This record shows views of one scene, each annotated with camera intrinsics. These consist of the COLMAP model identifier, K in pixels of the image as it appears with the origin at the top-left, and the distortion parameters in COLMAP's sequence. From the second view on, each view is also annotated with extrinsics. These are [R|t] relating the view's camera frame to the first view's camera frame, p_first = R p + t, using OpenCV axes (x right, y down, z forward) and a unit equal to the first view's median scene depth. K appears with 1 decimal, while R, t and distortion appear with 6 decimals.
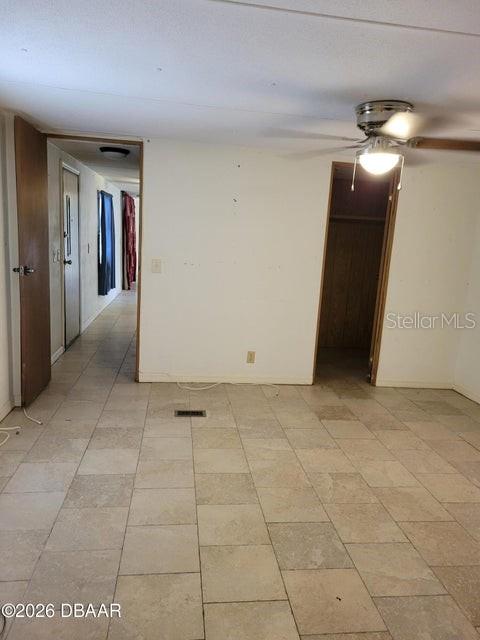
lens RADIAL K [[485.0, 0, 239.2], [0, 485.0, 315.9], [0, 0, 1]] dist [0.034865, -0.004255]
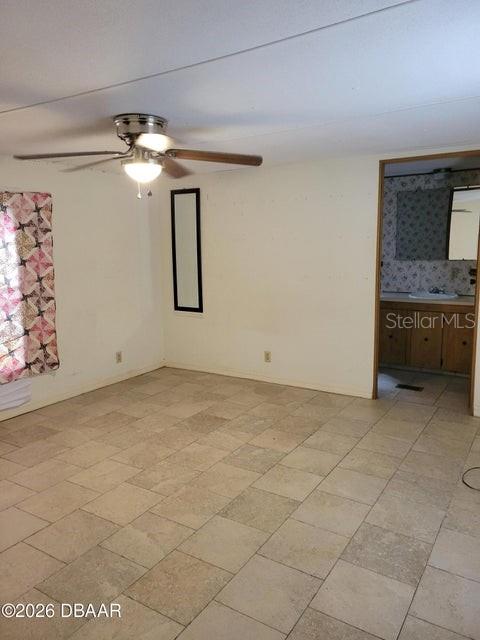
lens RADIAL K [[485.0, 0, 239.2], [0, 485.0, 315.9], [0, 0, 1]] dist [0.034865, -0.004255]
pose [[-0.772329, -0.141696, 0.619217, -0.562557], [0.075073, 0.947612, 0.310478, -0.320213], [-0.630771, 0.286277, -0.721231, 1.686513]]
